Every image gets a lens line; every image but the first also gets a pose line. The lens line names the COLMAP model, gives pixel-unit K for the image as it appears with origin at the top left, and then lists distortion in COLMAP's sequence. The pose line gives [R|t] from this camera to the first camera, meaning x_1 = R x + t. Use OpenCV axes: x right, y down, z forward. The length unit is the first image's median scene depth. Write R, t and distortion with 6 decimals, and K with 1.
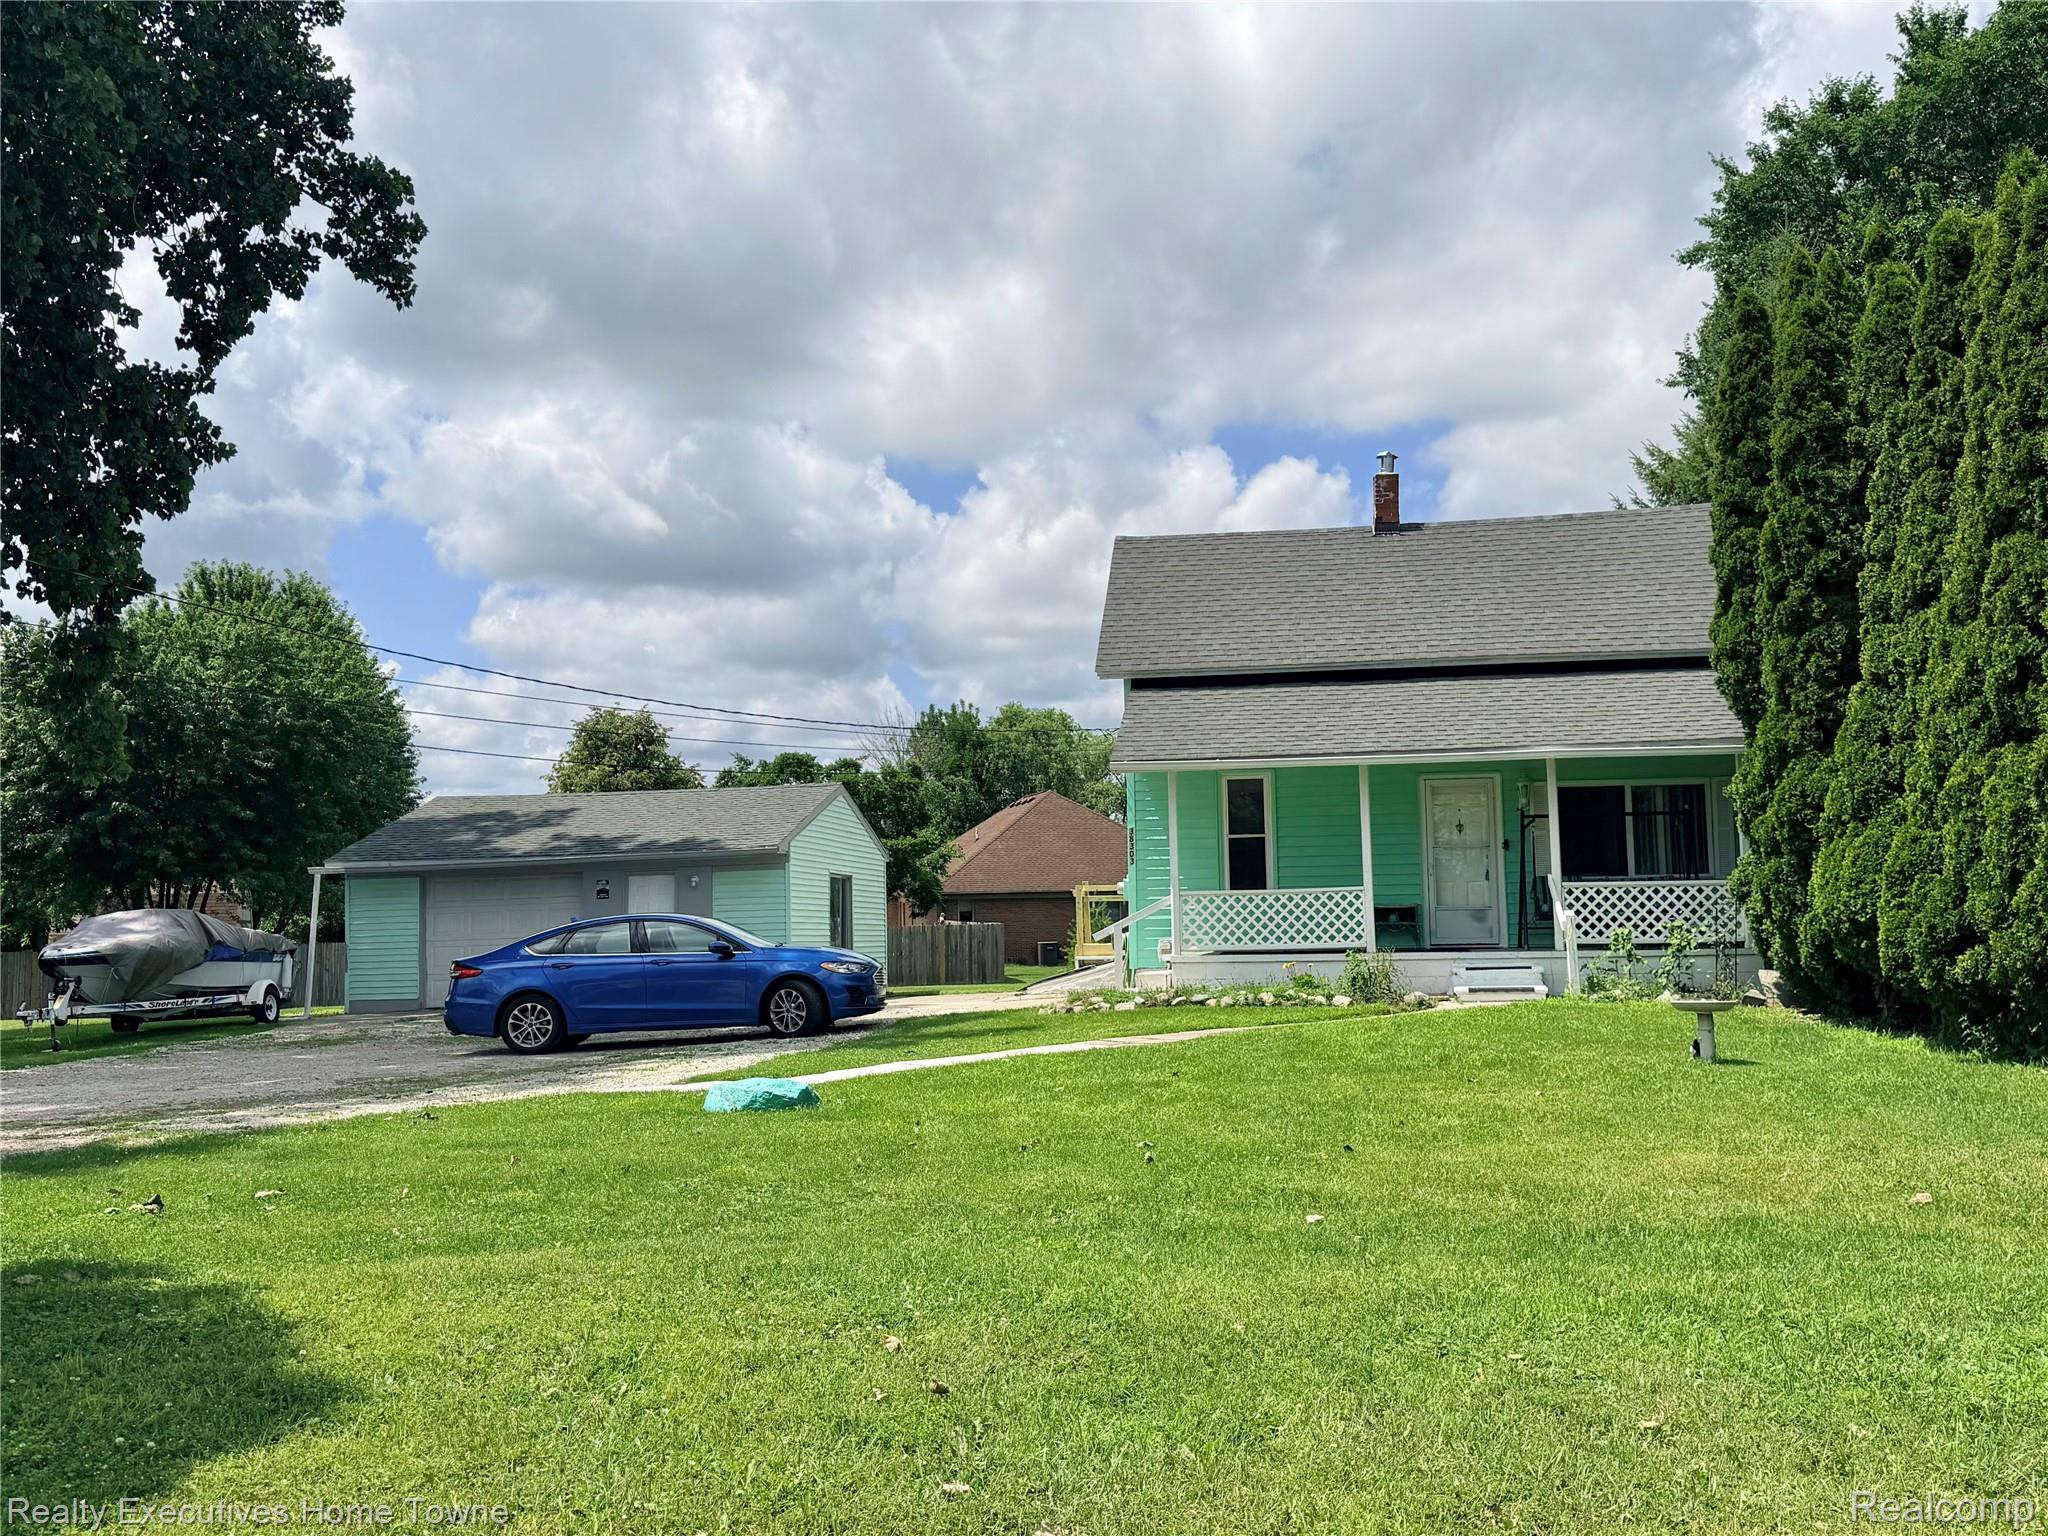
lens RADIAL K [[1882.6, 0, 1024.0], [0, 1882.6, 768.0], [0, 0, 1]] dist [0.215135, -0.627585]
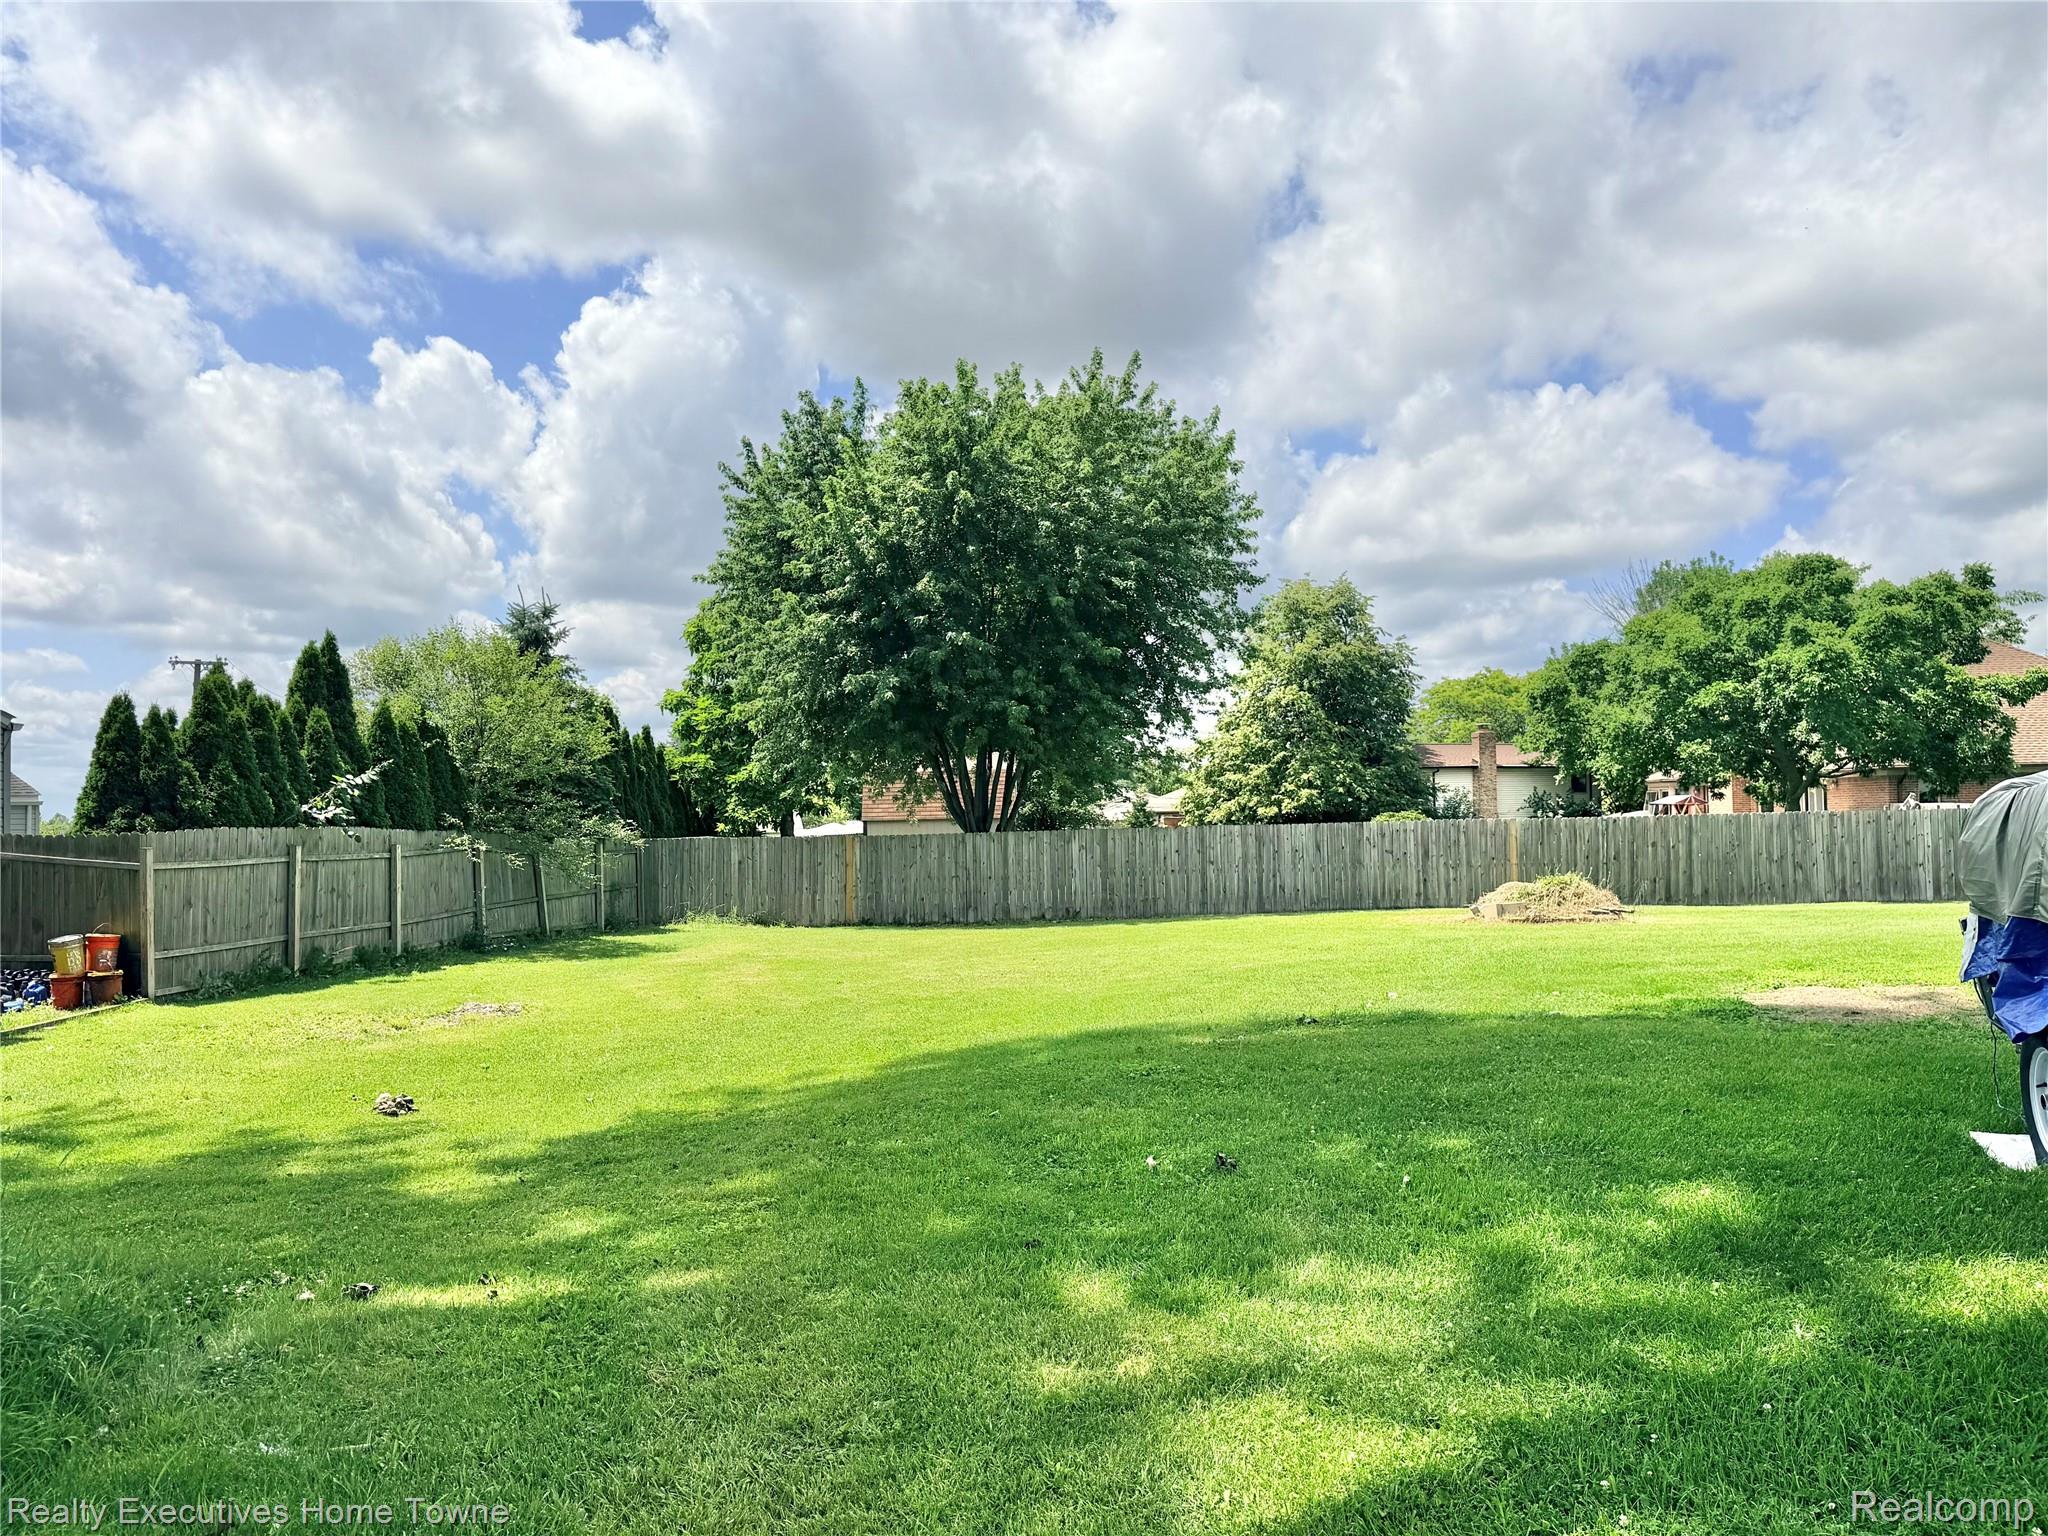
lens RADIAL K [[1550.4, 0, 1024.0], [0, 1550.4, 768.0], [0, 0, 1]] dist [0.067786, -0.105632]
pose [[0.972853, -0.011422, -0.231143, -0.718916], [0.021975, 0.998828, 0.043132, 0.100280], [0.230379, -0.047040, 0.971963, 1.010990]]
